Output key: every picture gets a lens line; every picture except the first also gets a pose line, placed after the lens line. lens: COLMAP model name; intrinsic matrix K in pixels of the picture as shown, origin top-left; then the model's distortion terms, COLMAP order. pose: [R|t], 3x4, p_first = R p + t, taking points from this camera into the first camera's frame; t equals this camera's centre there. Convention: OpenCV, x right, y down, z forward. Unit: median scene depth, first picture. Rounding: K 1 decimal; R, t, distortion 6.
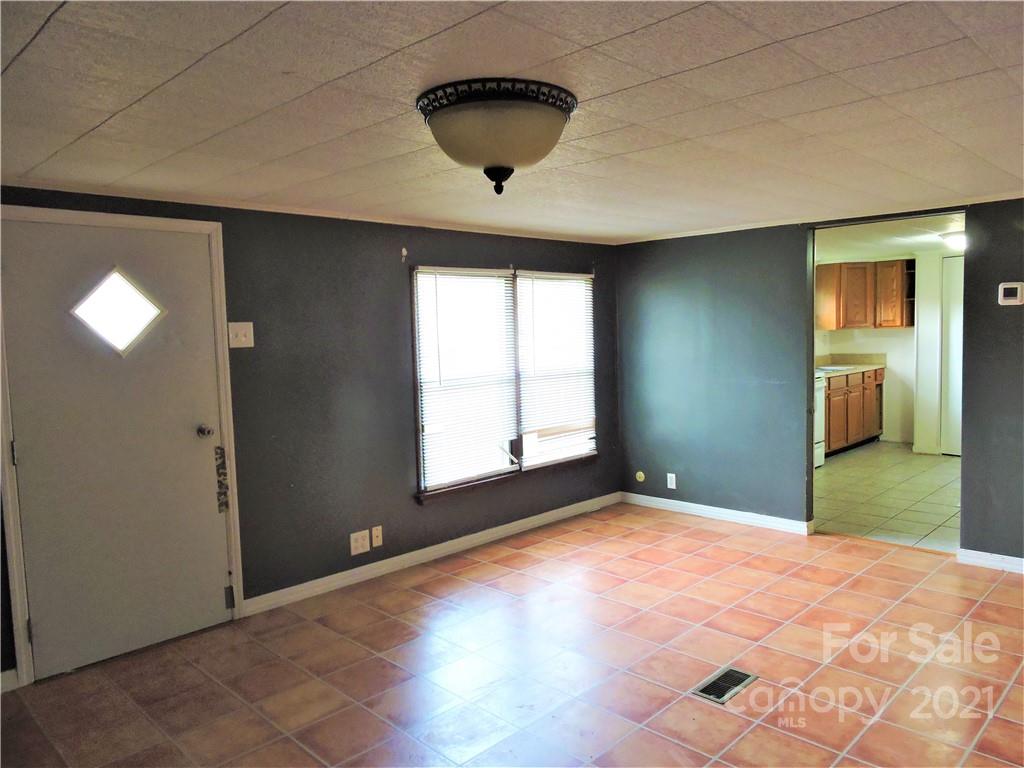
lens RADIAL K [[735.2, 0, 511.3], [0, 735.2, 386.2], [0, 0, 1]] dist [0.001855, -0.008498]
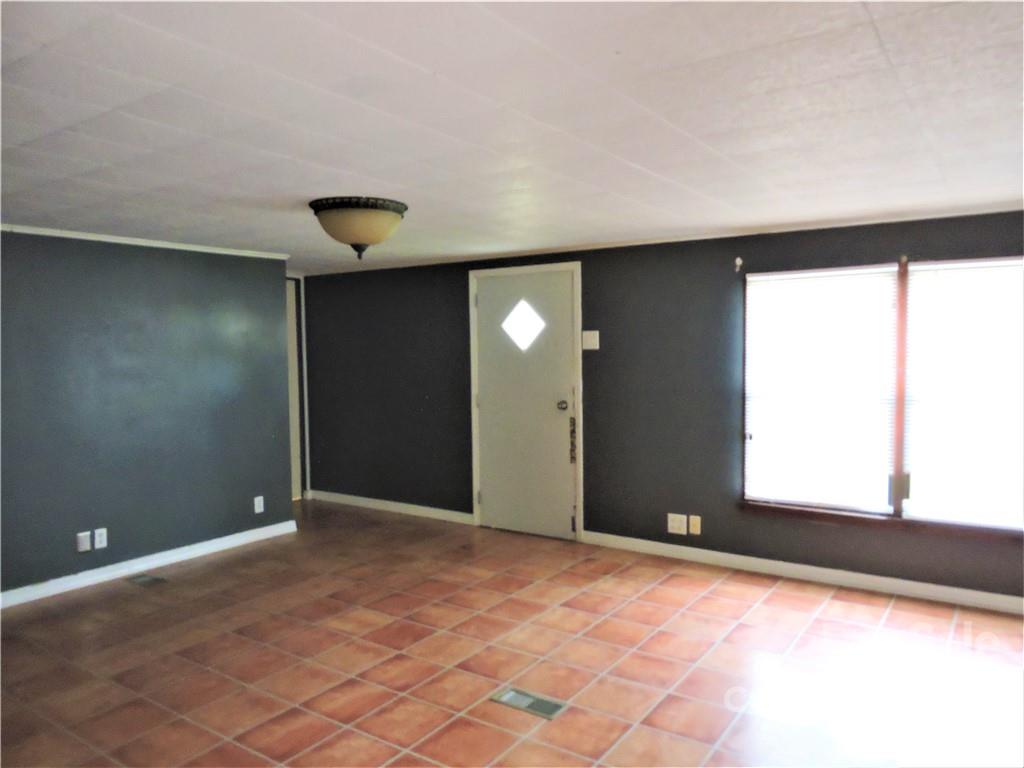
lens RADIAL K [[735.2, 0, 515.8], [0, 735.2, 386.4], [0, 0, 1]] dist [0.001855, -0.008498]
pose [[0.175268, 0.082179, -0.981085, 0.709699], [-0.071601, 0.994935, 0.070548, -0.051548], [0.981914, 0.057882, 0.180264, 0.448967]]
